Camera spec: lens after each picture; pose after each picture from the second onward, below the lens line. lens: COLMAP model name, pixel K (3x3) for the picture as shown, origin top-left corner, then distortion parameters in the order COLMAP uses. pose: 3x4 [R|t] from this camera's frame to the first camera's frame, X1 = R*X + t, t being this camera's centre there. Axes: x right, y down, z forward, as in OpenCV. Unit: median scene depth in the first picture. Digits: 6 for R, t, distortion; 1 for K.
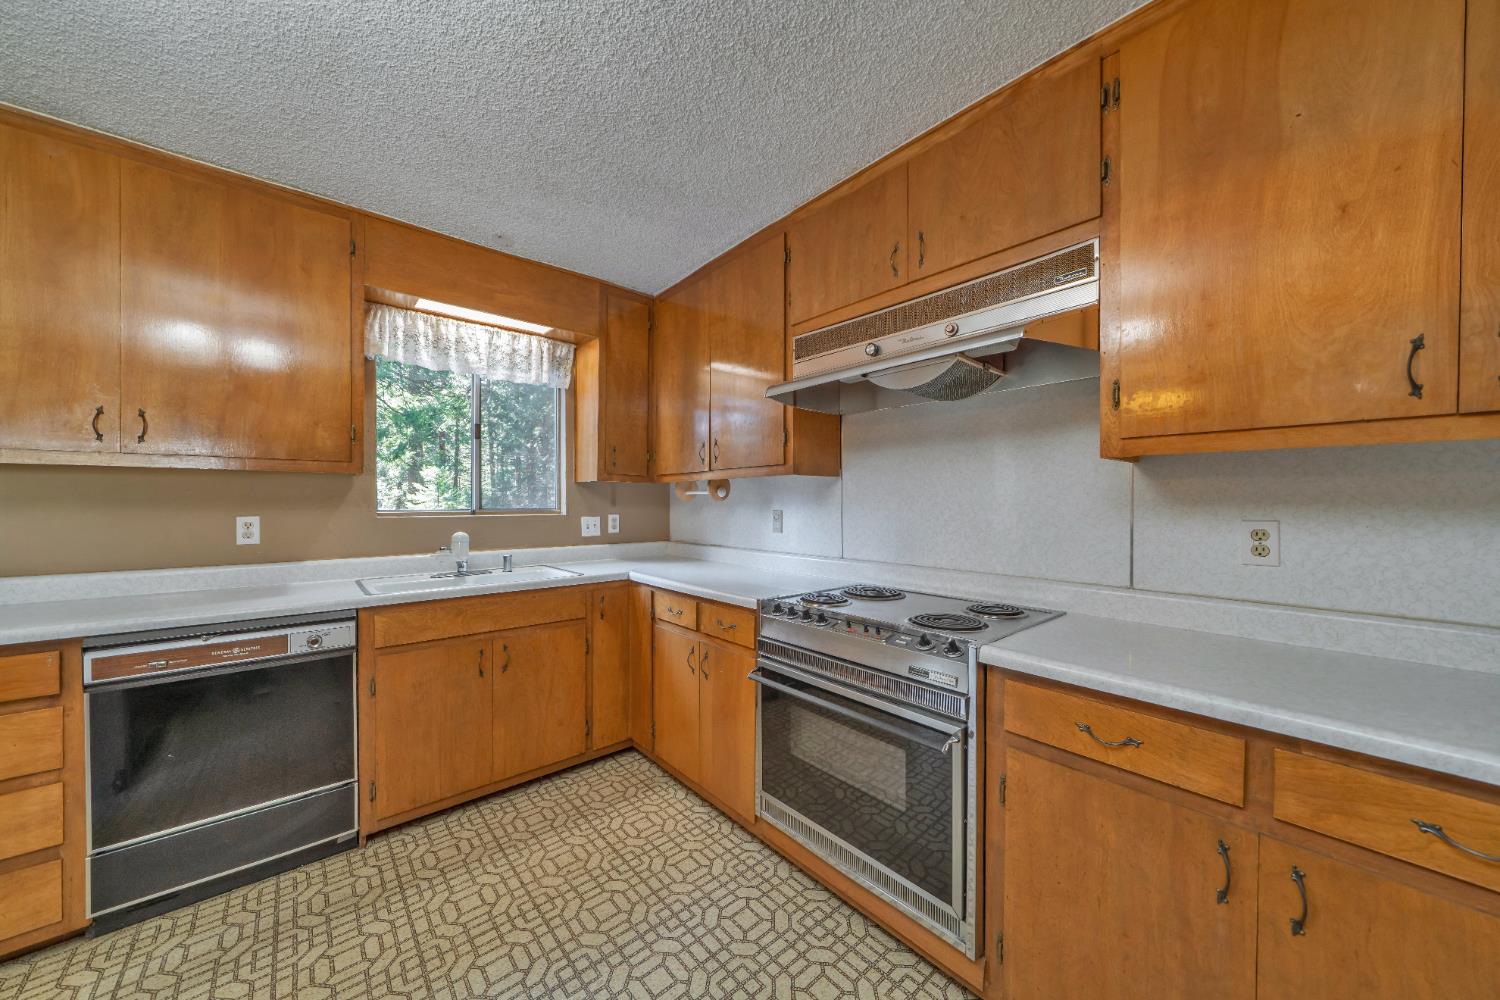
lens RADIAL K [[516.4, 0, 743.3], [0, 516.4, 504.8], [0, 0, 1]] dist [-0.011355, 0.000073]
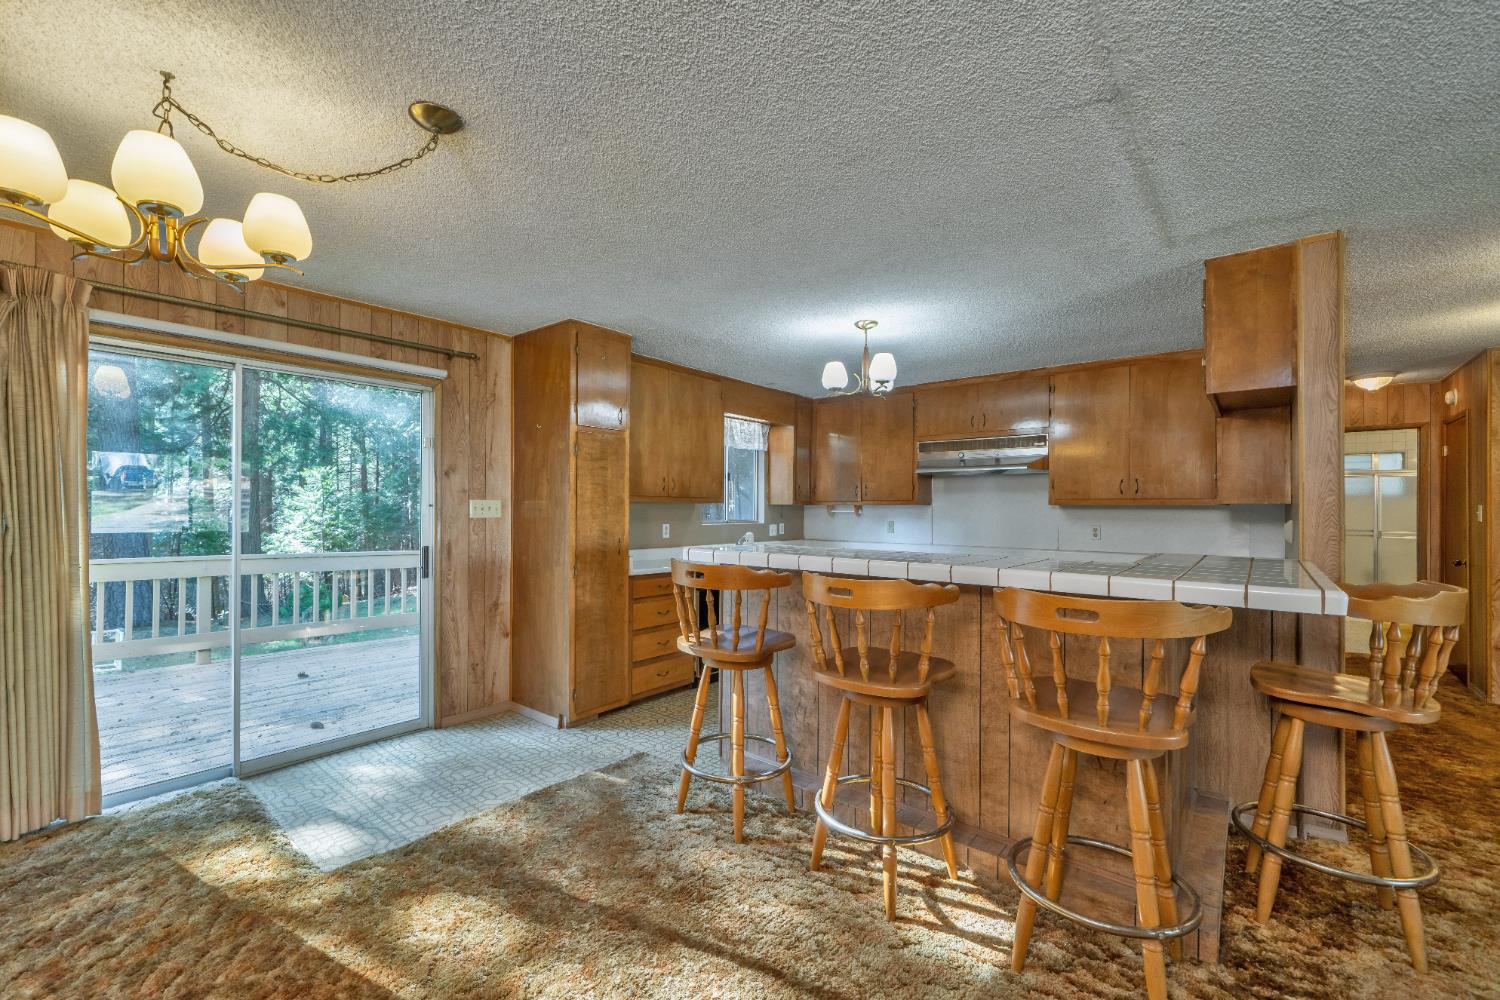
lens RADIAL K [[621.8, 0, 737.9], [0, 621.8, 507.4], [0, 0, 1]] dist [-0.001697, -0.000041]
pose [[0.986812, 0.004992, 0.161796, -0.986496], [-0.003632, 0.999956, -0.008698, -0.021049], [-0.161832, 0.007995, 0.986786, -1.344669]]
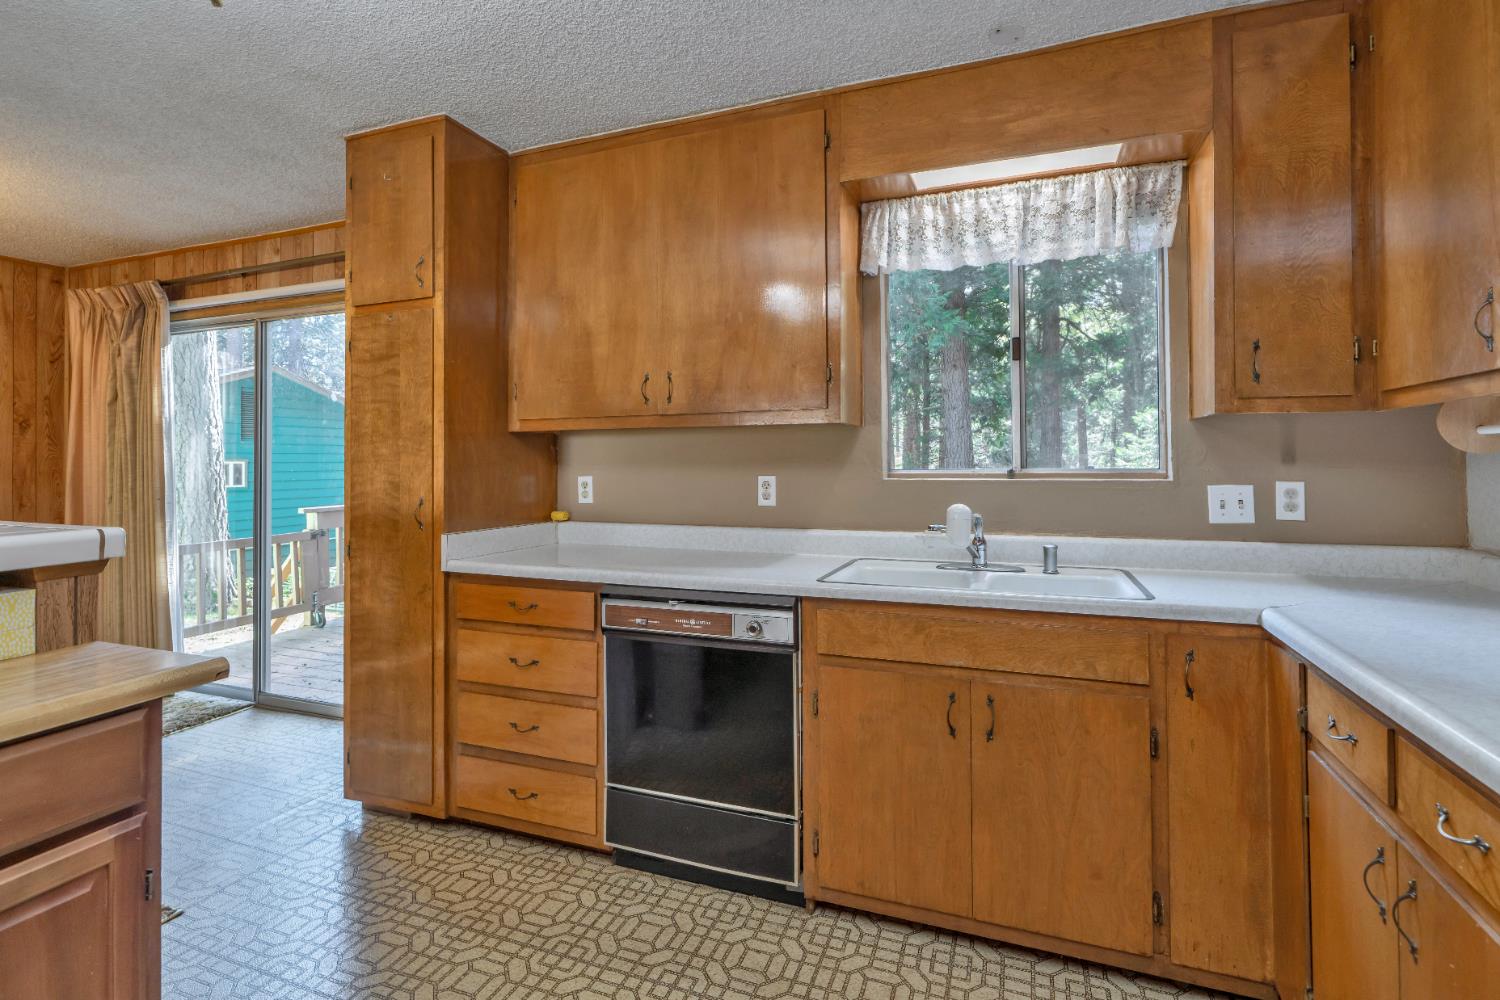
lens RADIAL K [[713.9, 0, 747.5], [0, 713.9, 447.9], [0, 0, 1]] dist [-0.000047, -0.000388]
pose [[0.469306, -0.020275, -0.882803, 0.135020], [0.002816, 0.999766, -0.021464, -0.000344], [0.883031, 0.007588, 0.469253, 0.332900]]
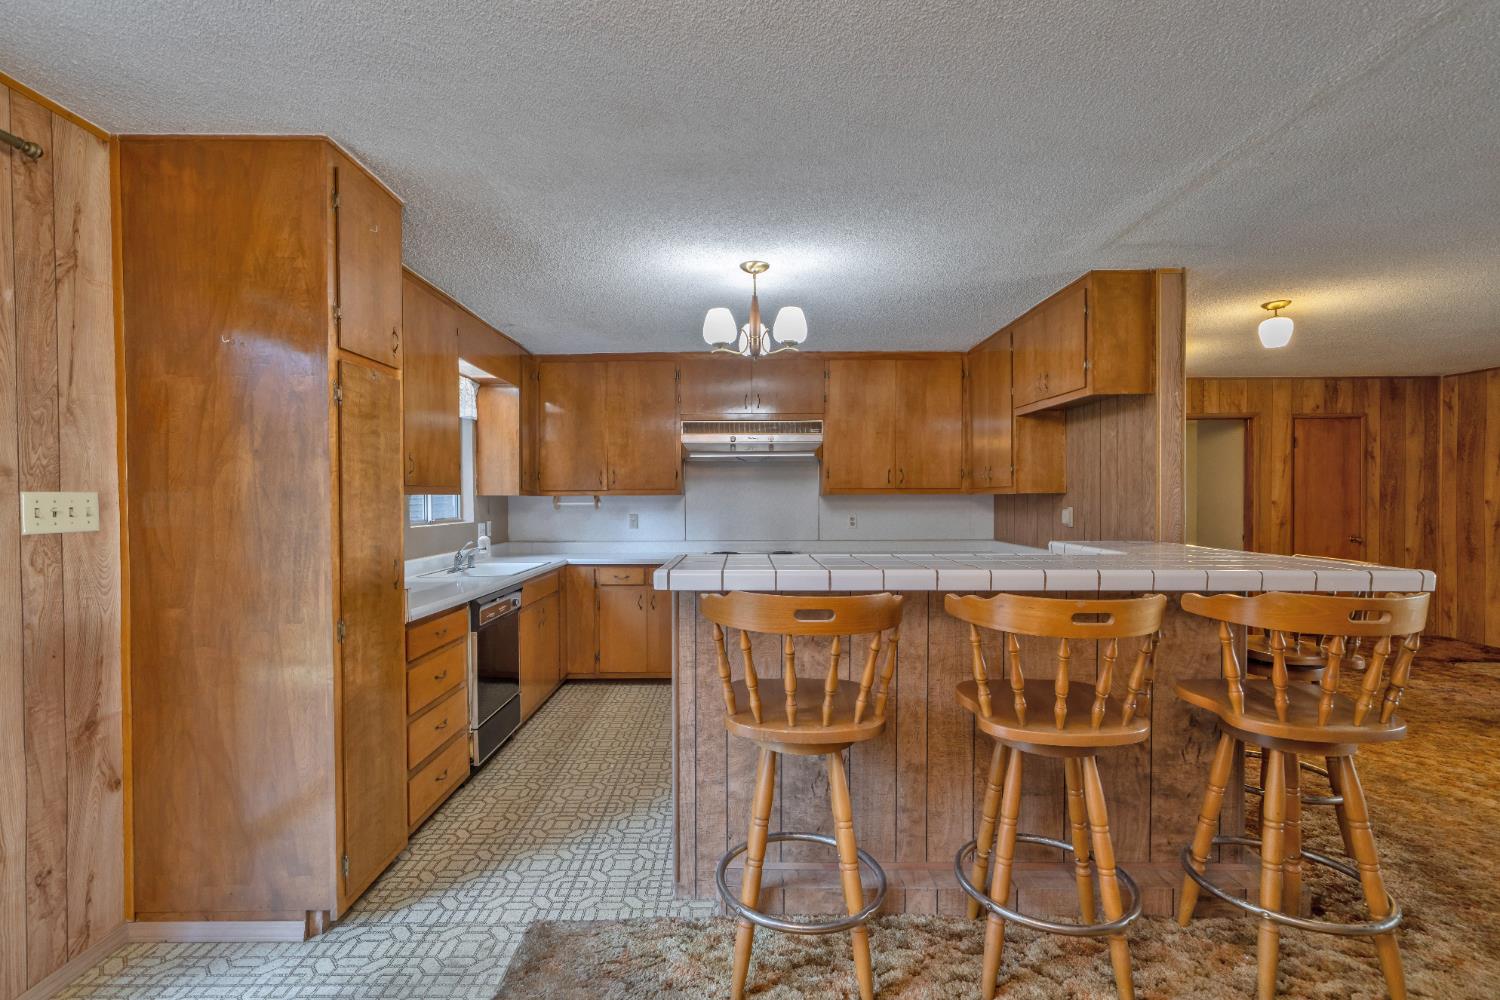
lens RADIAL K [[683.5, 0, 737.8], [0, 683.5, 507.0], [0, 0, 1]] dist [0.001899, 0.000463]
pose [[0.658049, -0.014424, 0.752837, -1.480723], [0.009057, 0.999896, 0.011241, -0.037945], [-0.752921, -0.000579, 0.658111, -0.699309]]
